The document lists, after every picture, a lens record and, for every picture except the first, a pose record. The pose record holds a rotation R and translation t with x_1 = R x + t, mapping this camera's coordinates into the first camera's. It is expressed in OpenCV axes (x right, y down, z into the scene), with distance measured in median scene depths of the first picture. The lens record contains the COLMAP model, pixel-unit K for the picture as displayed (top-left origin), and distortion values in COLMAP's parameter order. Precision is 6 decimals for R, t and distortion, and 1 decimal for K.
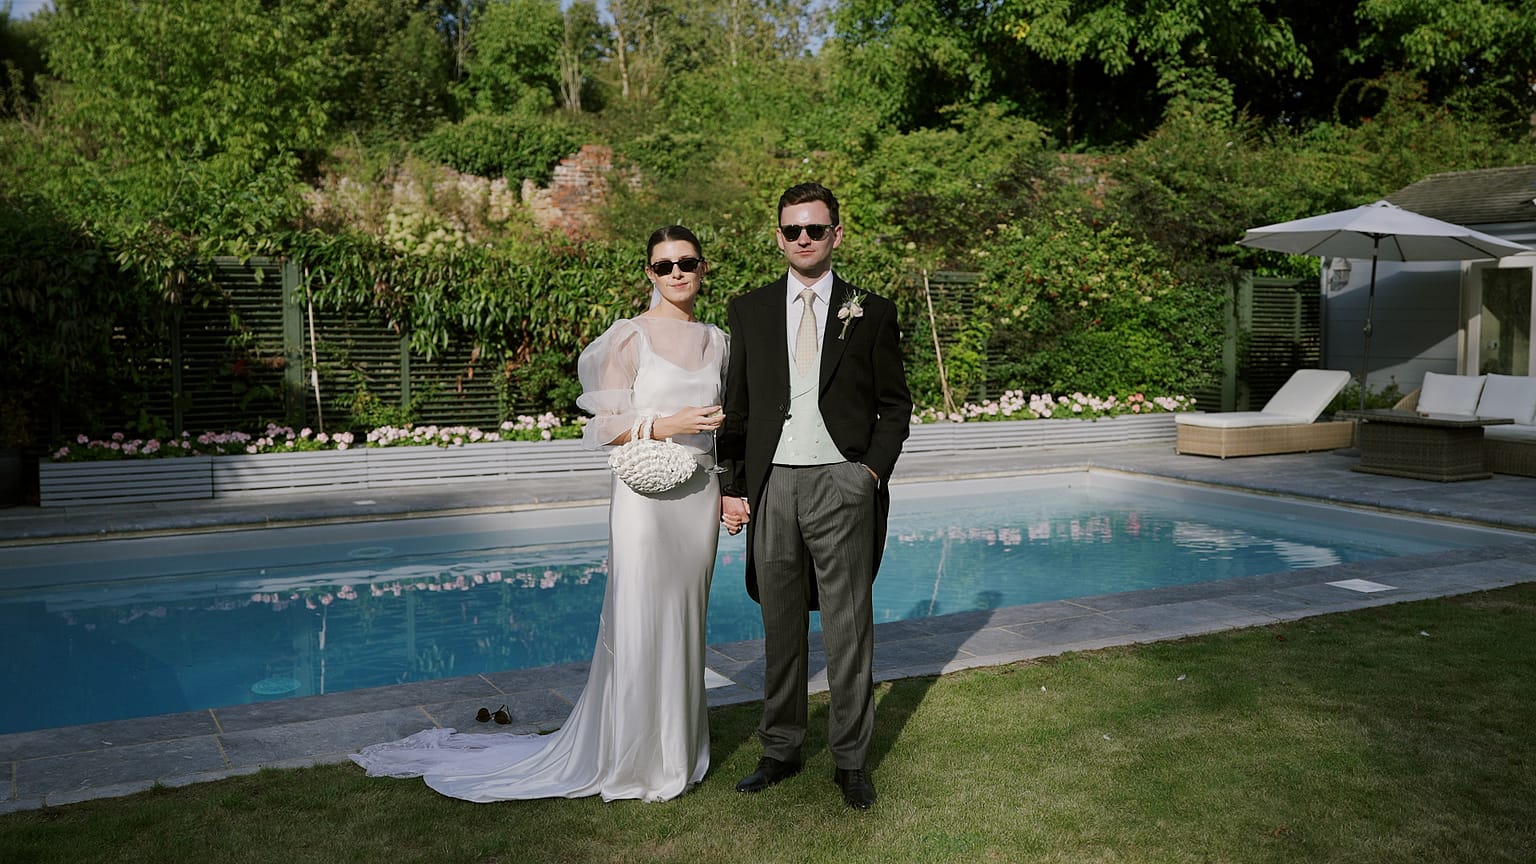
lens RADIAL K [[1393.1, 0, 768.0], [0, 1393.1, 432.0], [0, 0, 1]] dist [0.000642, -0.000824]
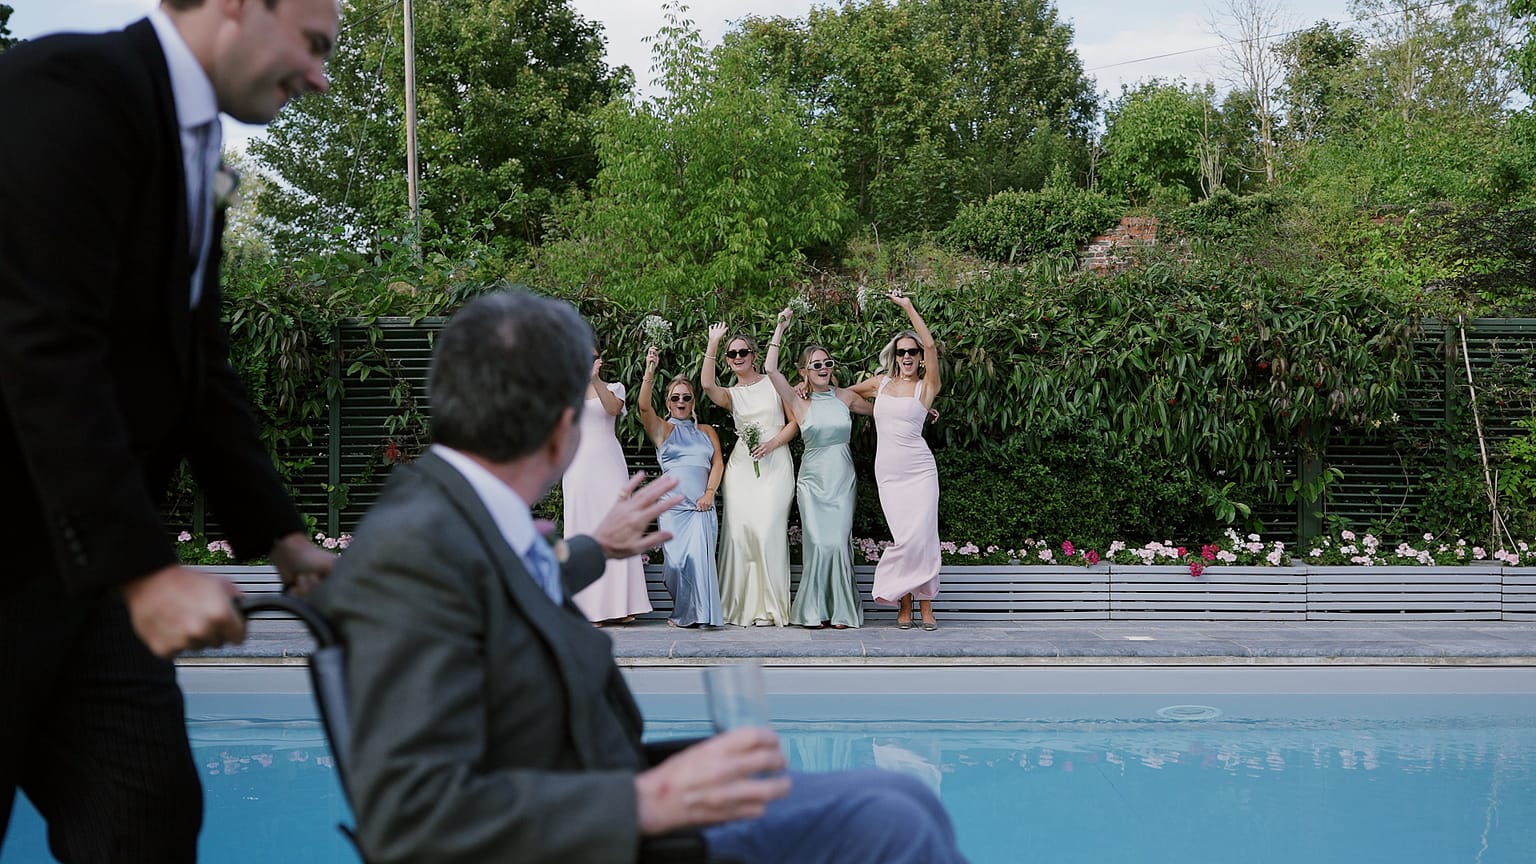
lens RADIAL K [[1393.1, 0, 768.0], [0, 1393.1, 432.0], [0, 0, 1]] dist [0.000642, -0.000824]
pose [[0.874999, -0.005552, -0.484092, 0.084140], [-0.040087, 0.995669, -0.083877, -0.000663], [0.482461, 0.092799, 0.870988, 0.188901]]
